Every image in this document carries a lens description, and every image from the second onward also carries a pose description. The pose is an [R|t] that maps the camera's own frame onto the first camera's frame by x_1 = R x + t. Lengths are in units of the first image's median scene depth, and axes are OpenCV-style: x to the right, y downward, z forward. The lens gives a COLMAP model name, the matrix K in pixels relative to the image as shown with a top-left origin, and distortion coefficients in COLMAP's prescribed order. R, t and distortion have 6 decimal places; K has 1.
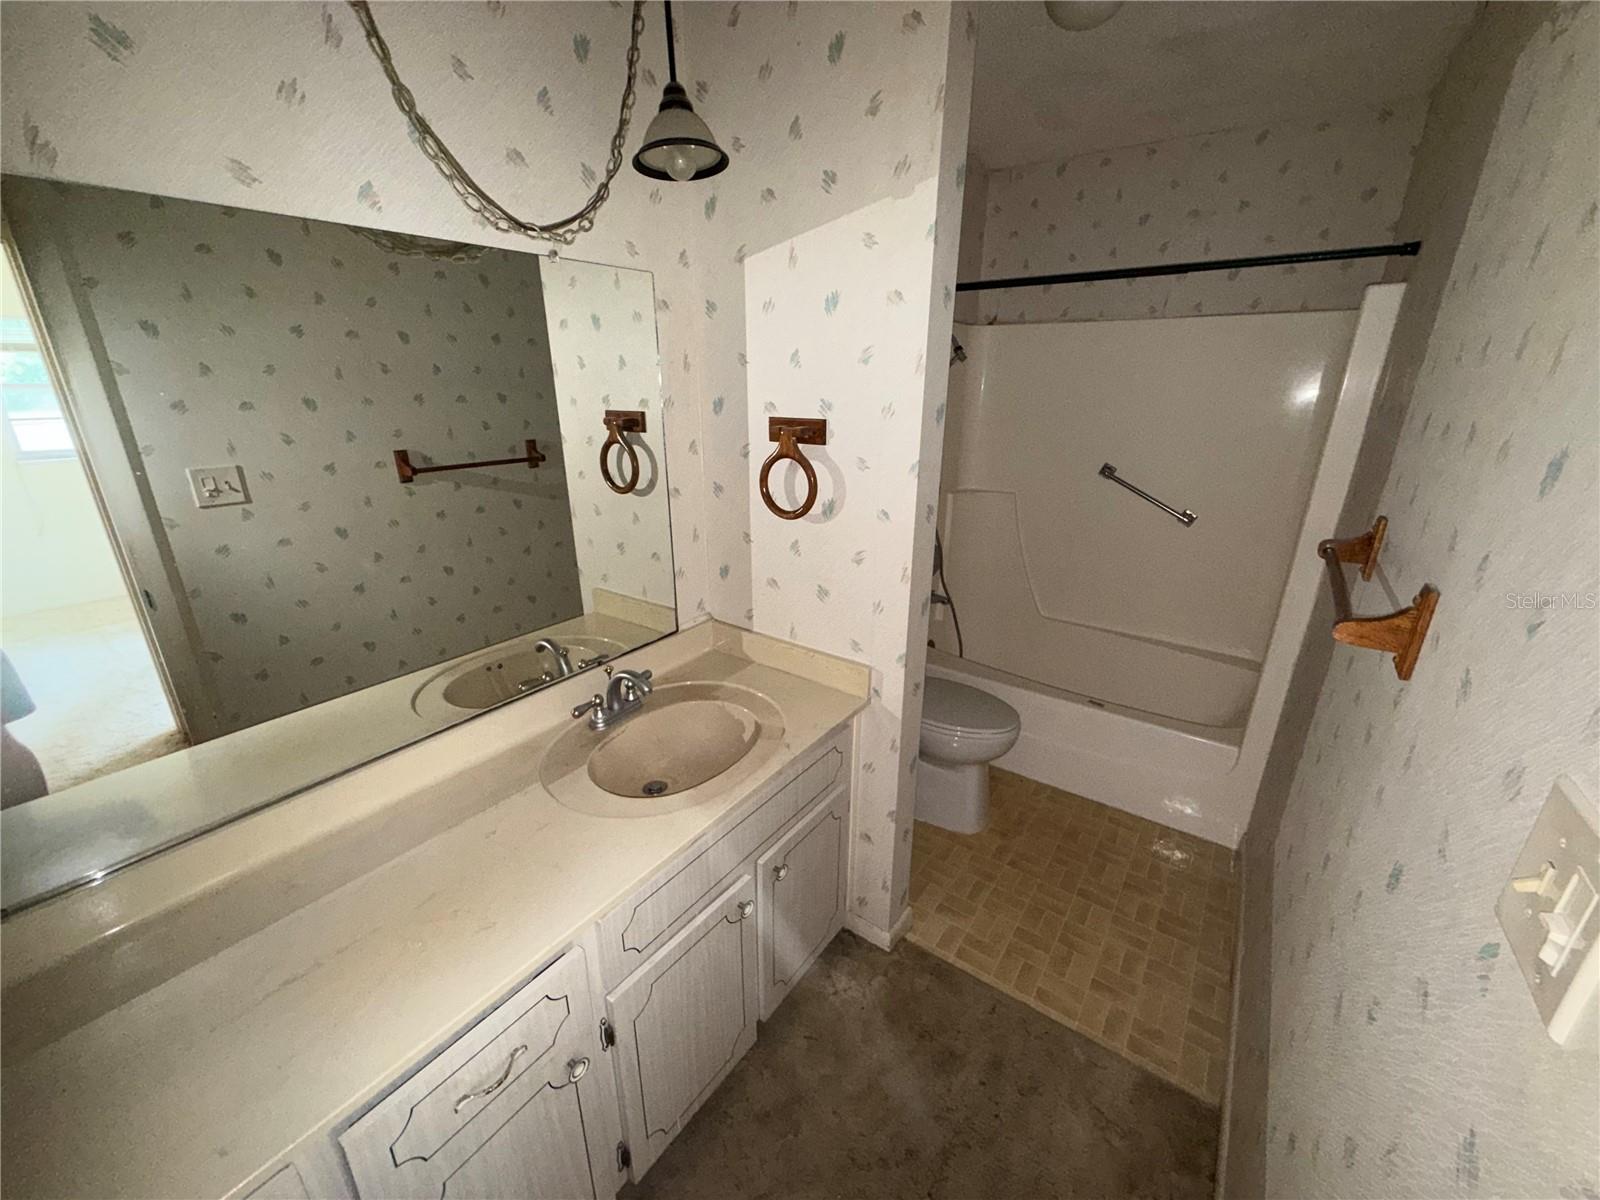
lens RADIAL K [[639.7, 0, 799.0], [0, 639.7, 601.4], [0, 0, 1]] dist [0.000739, 0.000436]
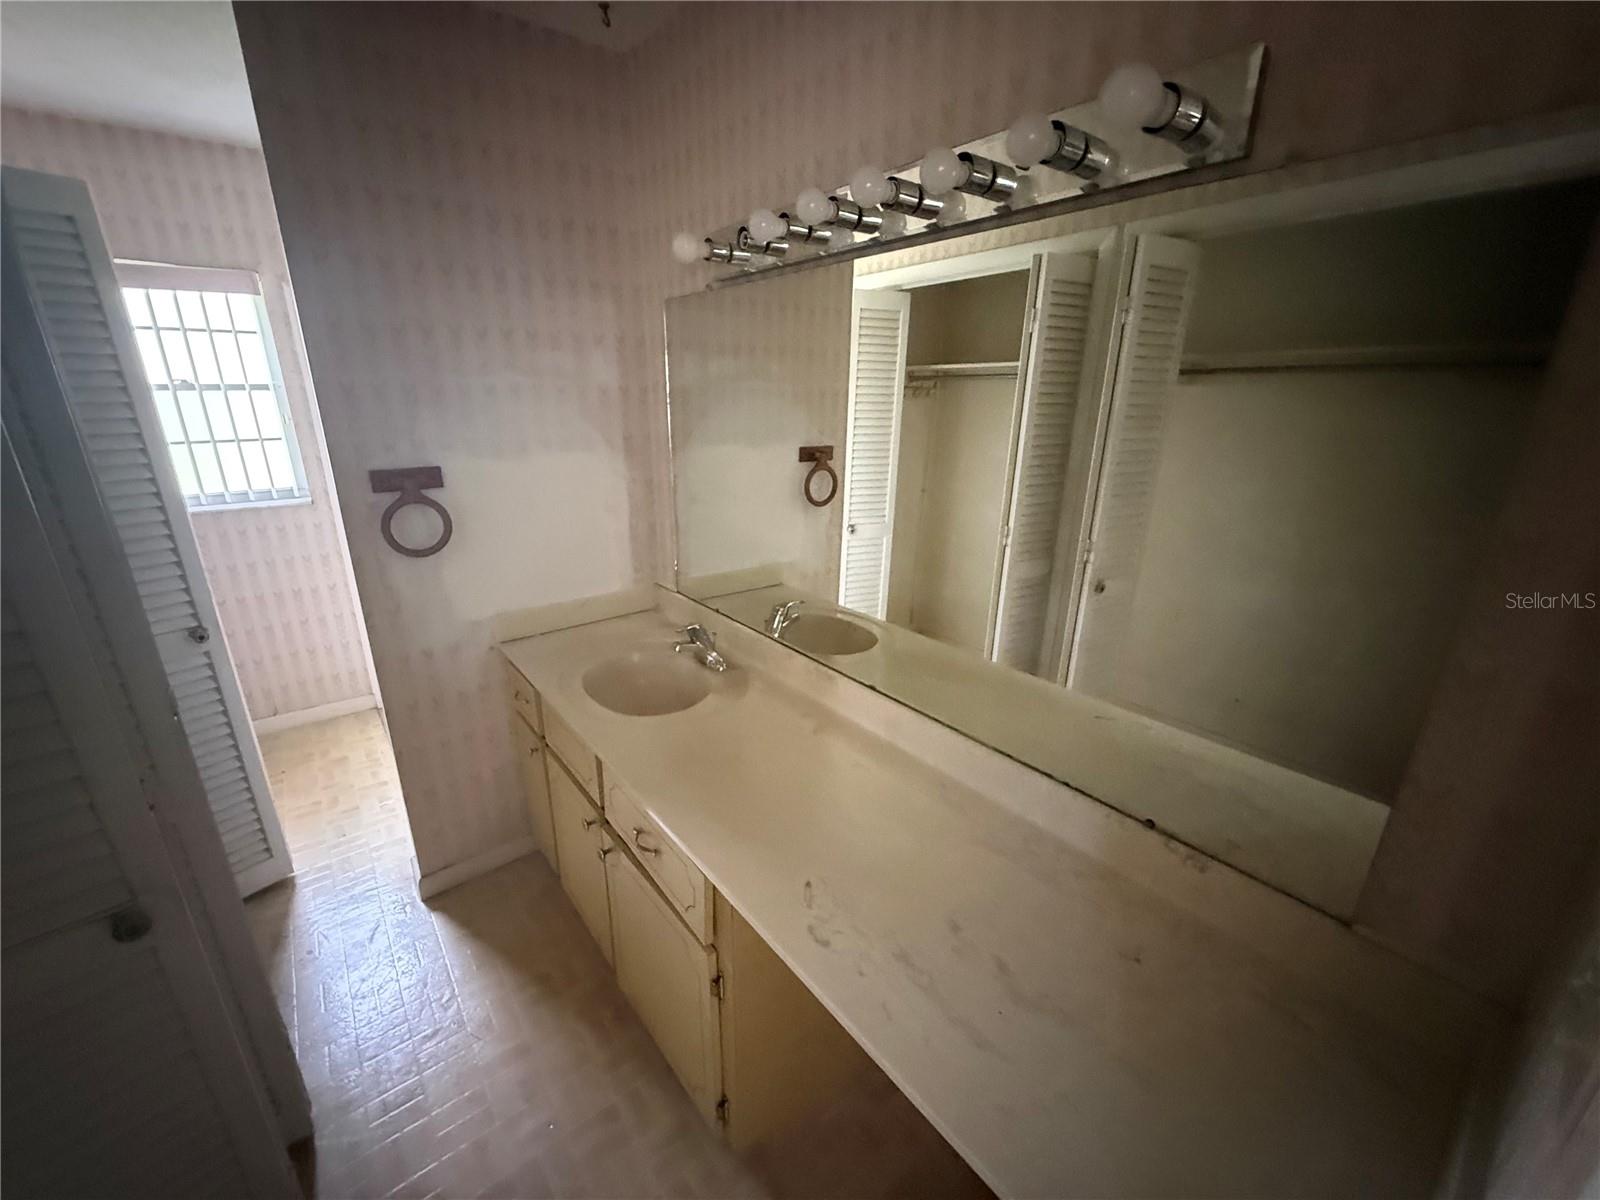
lens RADIAL K [[639.7, 0, 798.1], [0, 639.7, 603.8], [0, 0, 1]] dist [0.000739, 0.000436]
pose [[0.272561, -0.303646, 0.912967, -1.580185], [0.320820, 0.923271, 0.211295, -0.262706], [-0.907075, 0.235307, 0.349063, 0.550743]]
